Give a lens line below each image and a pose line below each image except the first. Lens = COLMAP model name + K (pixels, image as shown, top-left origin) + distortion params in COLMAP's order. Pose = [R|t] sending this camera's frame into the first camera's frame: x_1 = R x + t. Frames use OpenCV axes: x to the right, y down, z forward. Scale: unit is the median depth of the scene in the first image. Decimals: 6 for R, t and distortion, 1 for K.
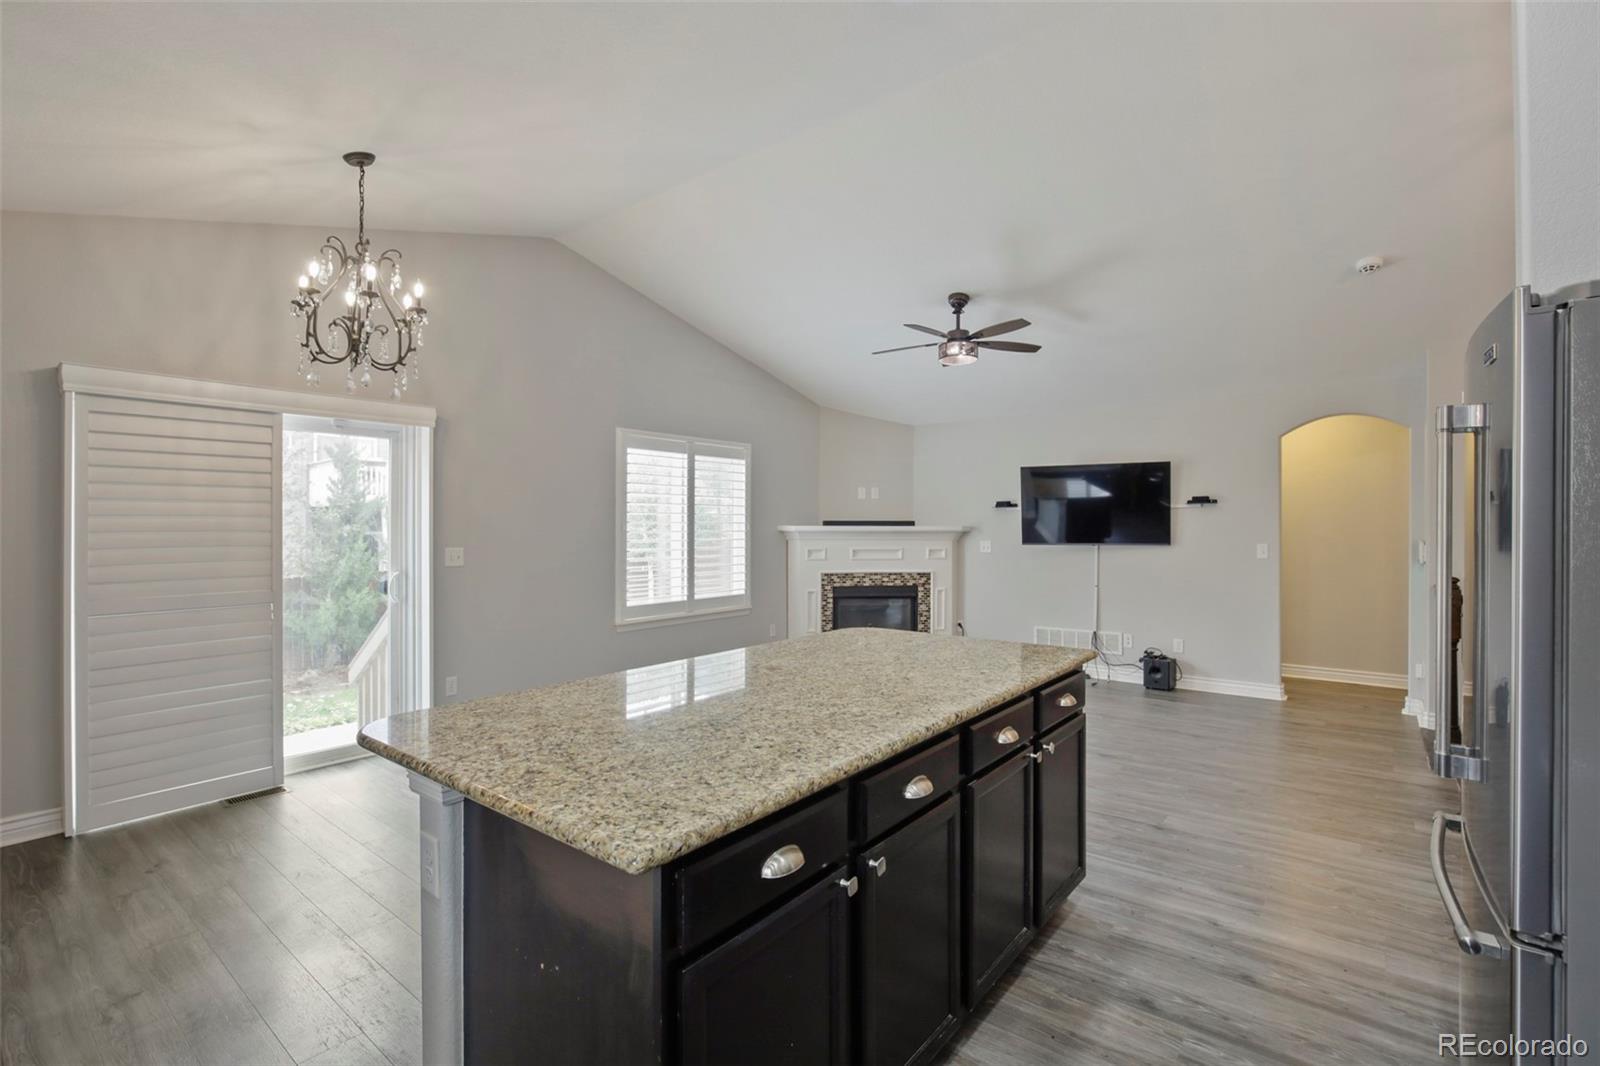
lens RADIAL K [[728.3, 0, 822.6], [0, 728.3, 530.8], [0, 0, 1]] dist [-0.023487, 0.000068]
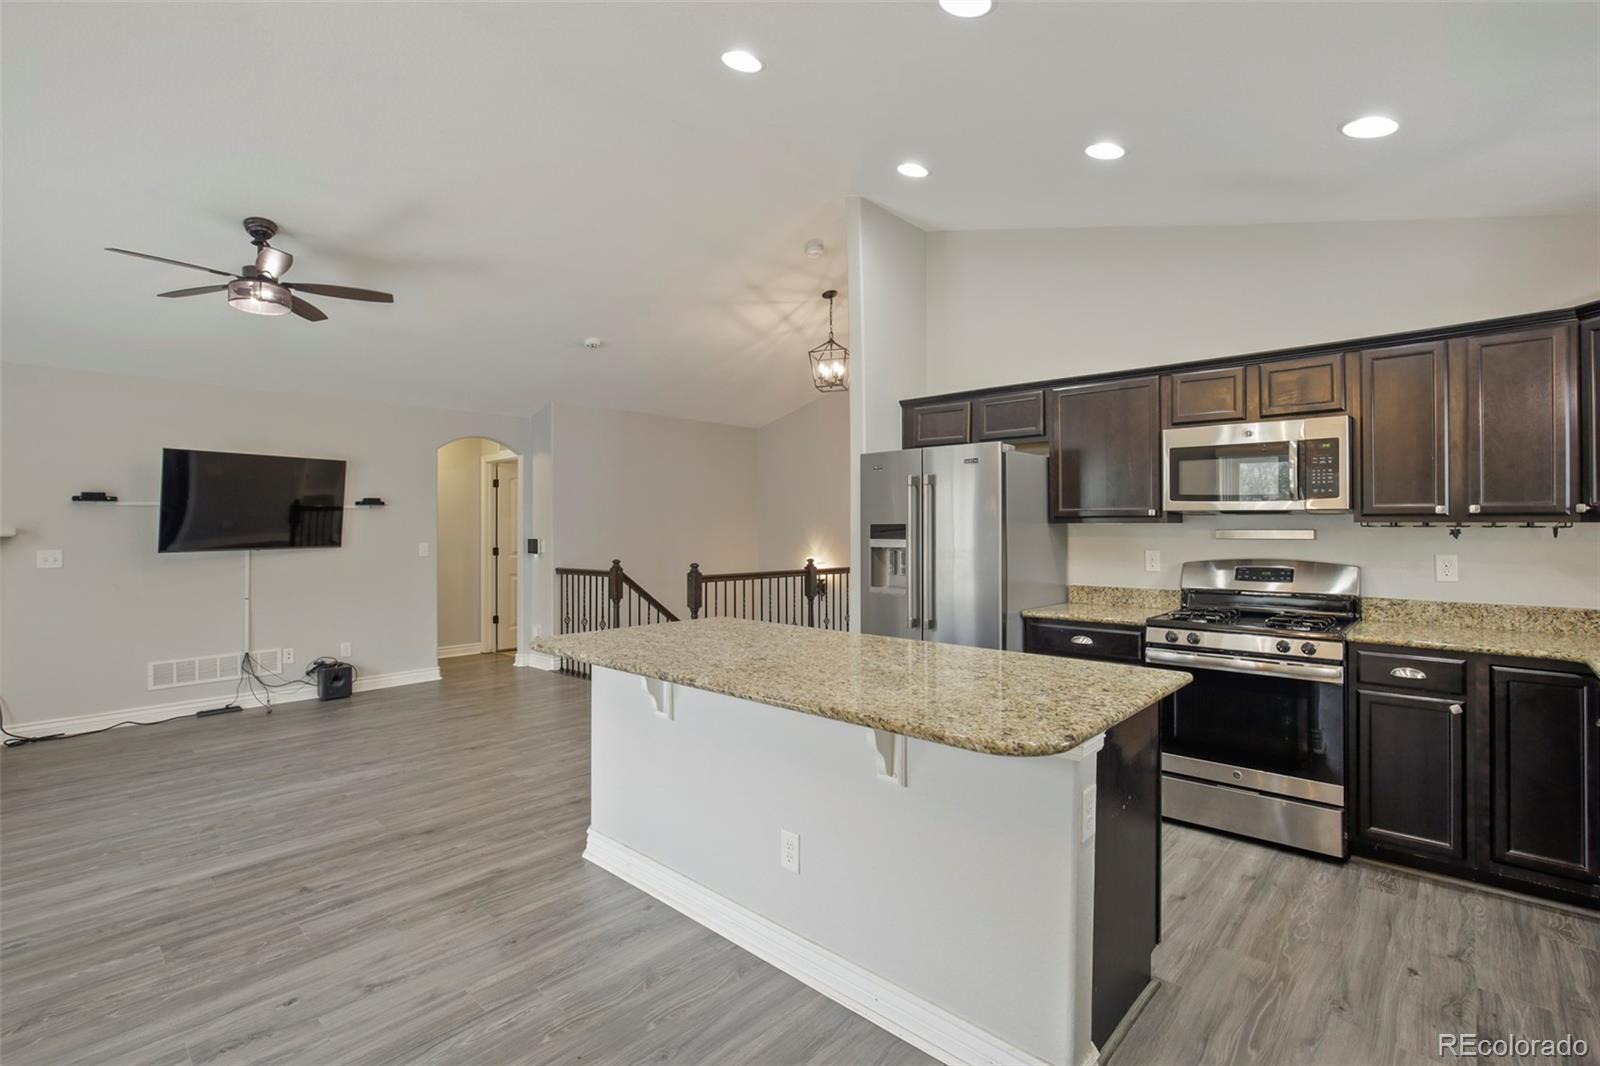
lens RADIAL K [[713.4, 0, 786.2], [0, 713.4, 524.8], [0, 0, 1]] dist [-0.013406, 0.000336]
pose [[0.109893, 0.003718, 0.993937, -0.371891], [0.010957, 0.999928, -0.004952, 0.001288], [-0.993883, 0.011435, 0.109844, 0.288733]]
